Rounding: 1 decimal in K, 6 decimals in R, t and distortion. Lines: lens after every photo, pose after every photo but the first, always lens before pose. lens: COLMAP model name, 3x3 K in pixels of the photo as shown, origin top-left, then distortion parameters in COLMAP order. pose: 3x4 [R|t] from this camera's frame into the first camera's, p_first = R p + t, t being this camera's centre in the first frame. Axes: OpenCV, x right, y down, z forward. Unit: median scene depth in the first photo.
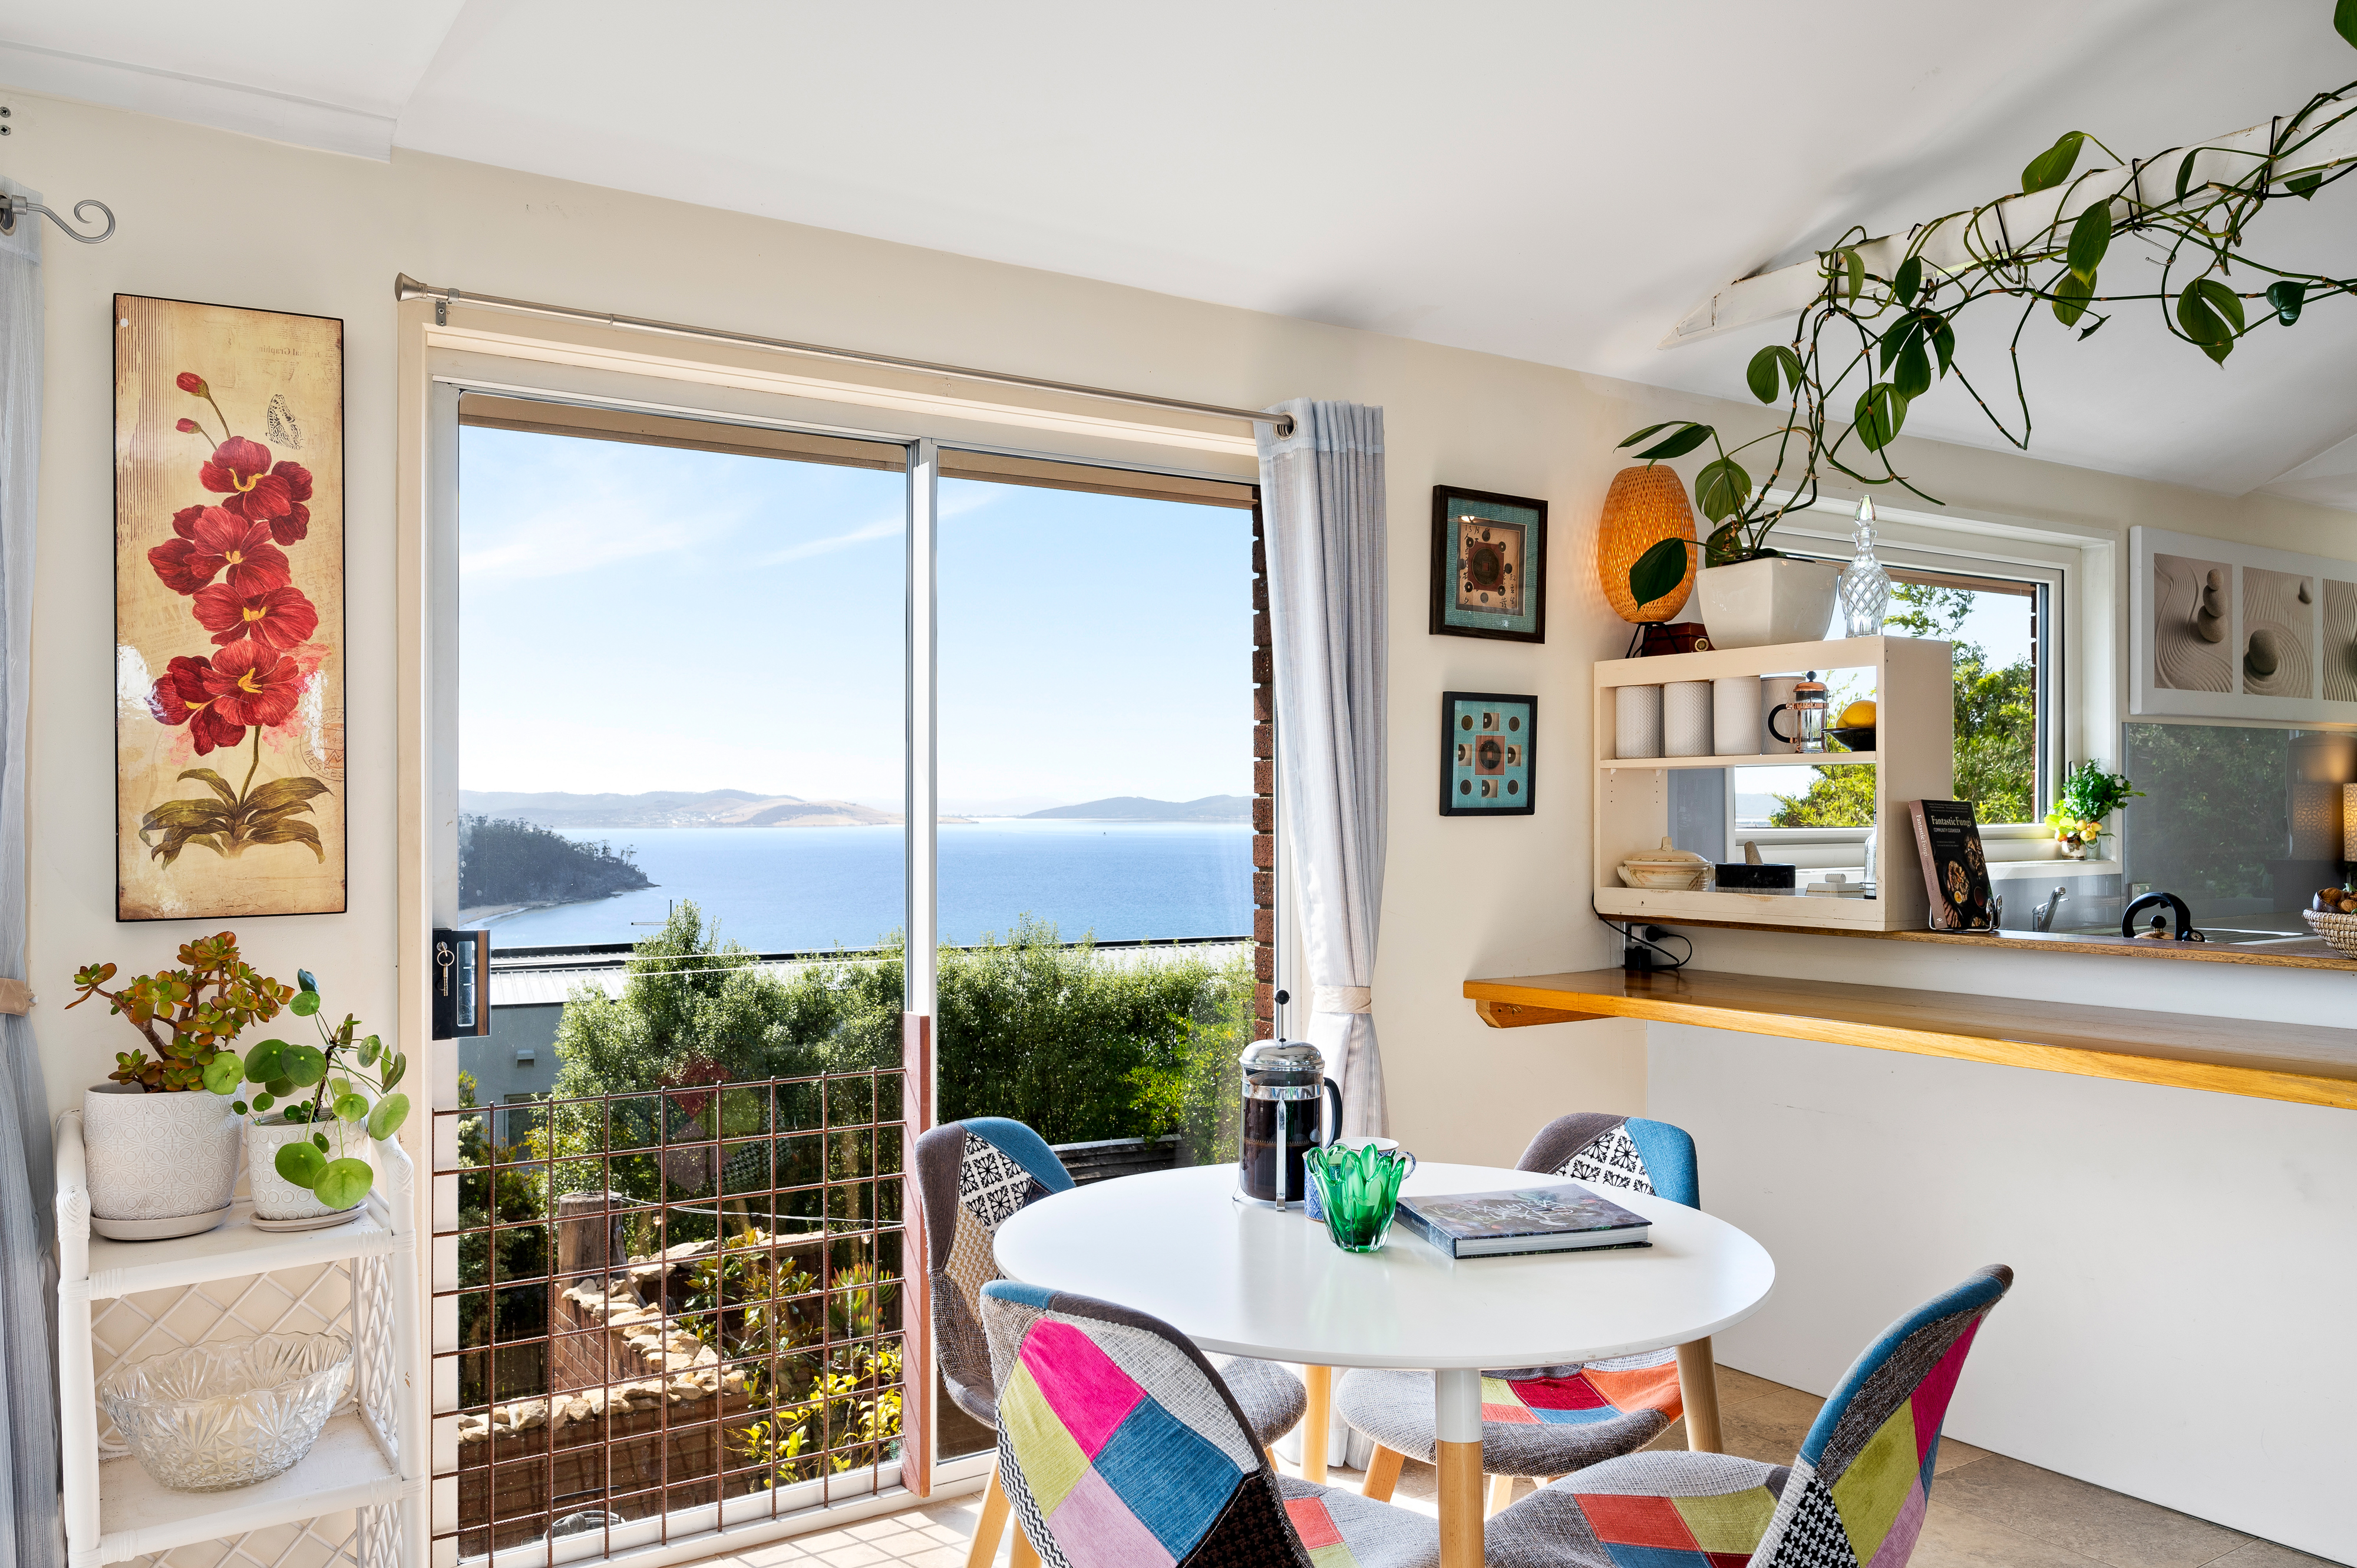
lens RADIAL K [[1739.7, 0, 1174.5], [0, 1739.7, 784.9], [0, 0, 1]] dist [-0.001852, 0.001407]
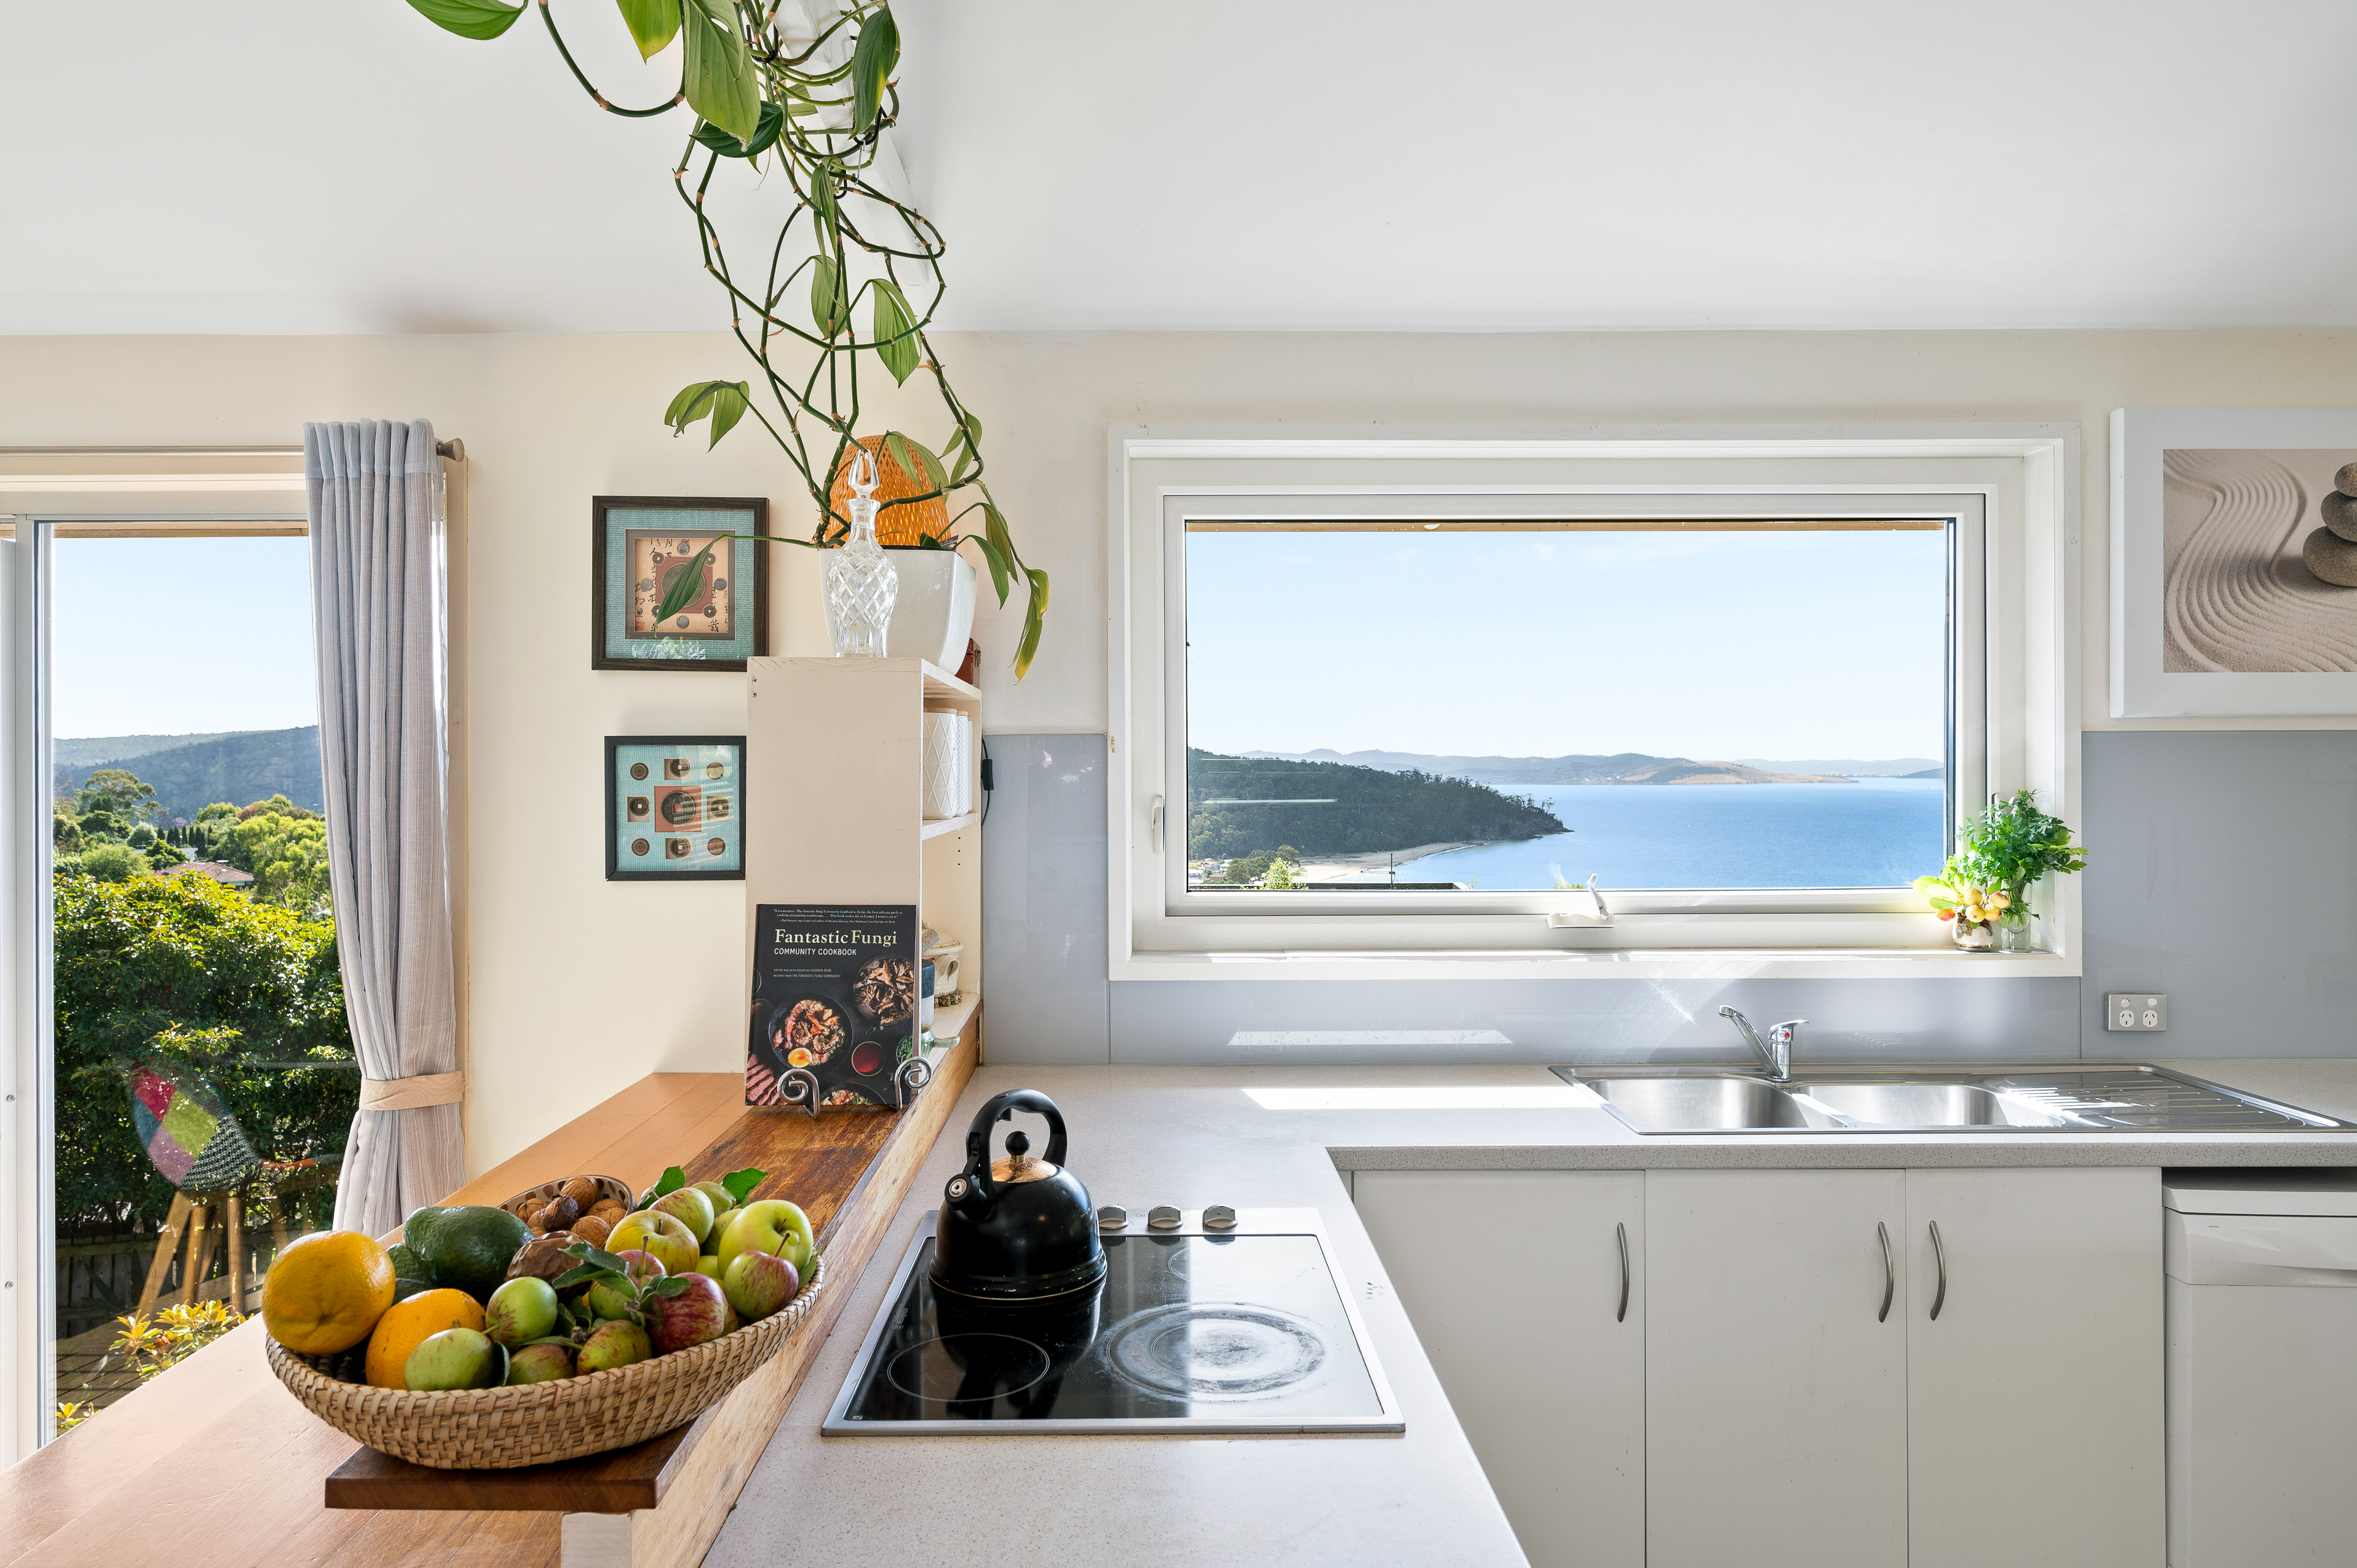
lens RADIAL K [[1411.2, 0, 1127.6], [0, 1411.2, 761.4], [0, 0, 1]] dist [-0.008839, -0.001567]
pose [[0.835865, -0.003283, -0.548926, 0.748451], [0.007364, 0.999959, 0.005233, -0.042623], [0.548886, -0.008417, 0.835855, 0.556521]]
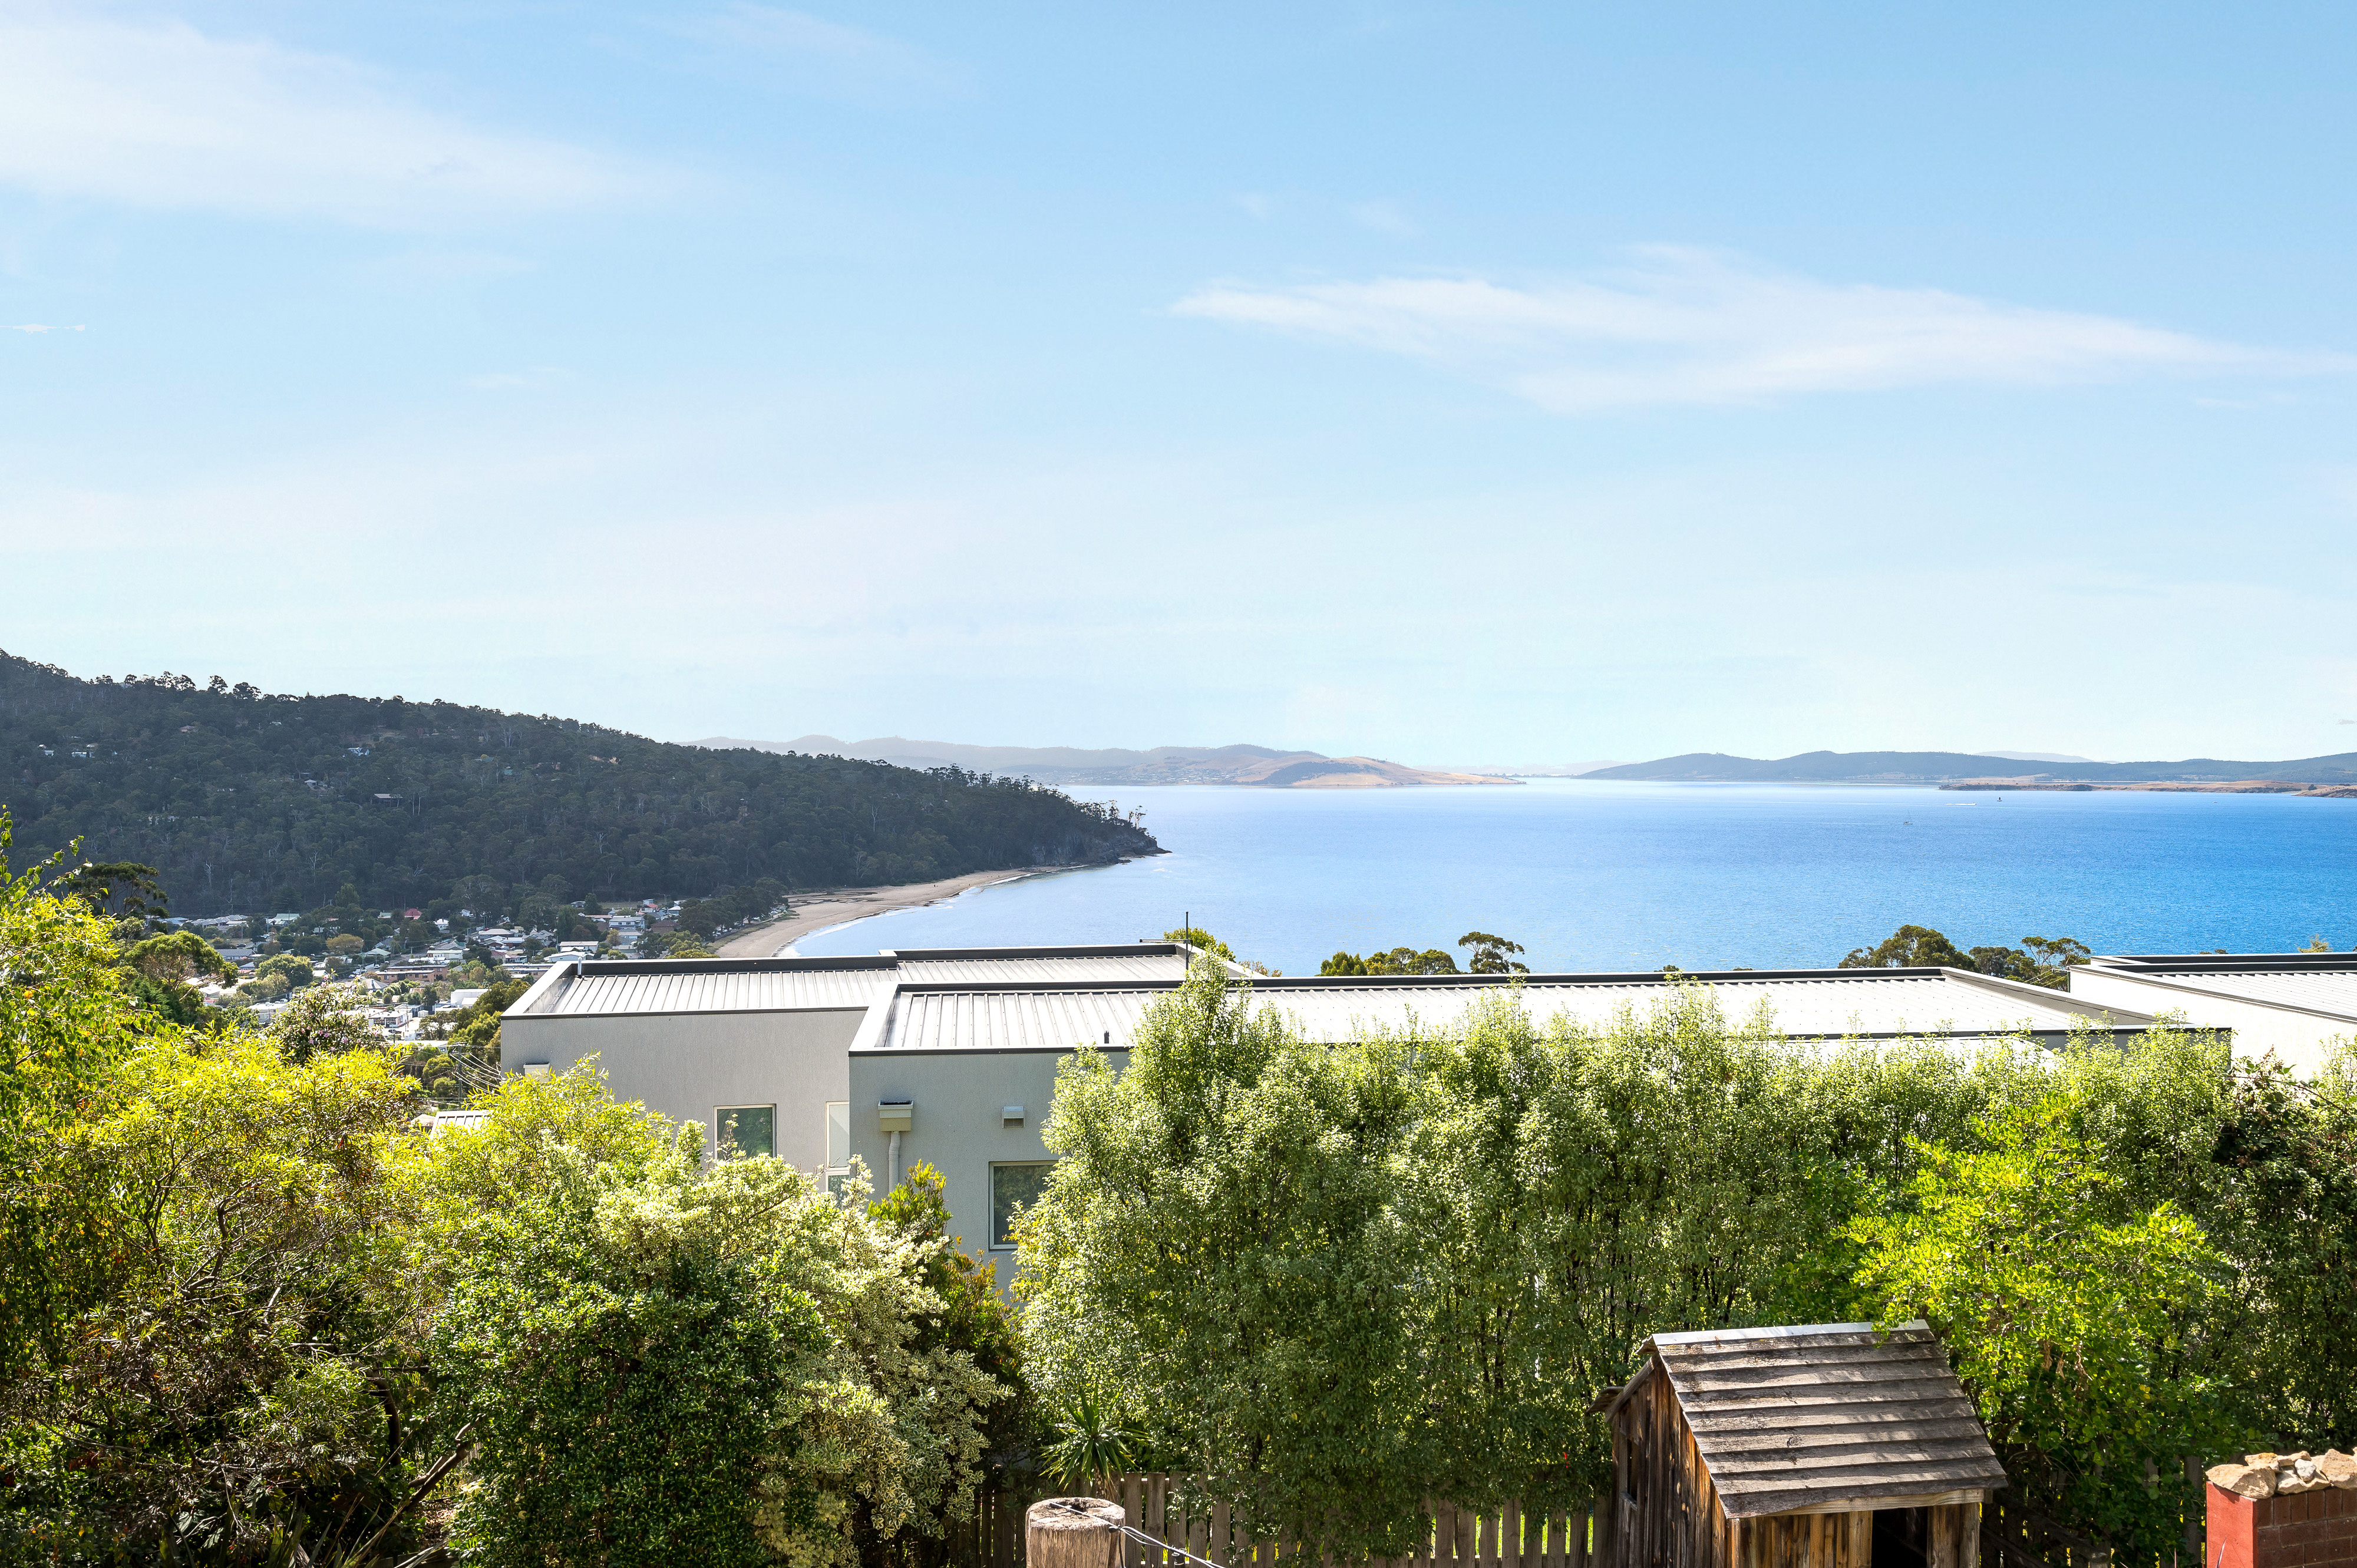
lens RADIAL K [[2009.3, 0, 1184.3], [0, 2009.3, 791.8], [0, 0, 1]] dist [0.007588, -0.009970]
pose [[0.960847, 0.006304, -0.277007, -0.242204], [0.000960, 0.999659, 0.026080, -0.093631], [0.277077, -0.025324, 0.960514, 0.778593]]
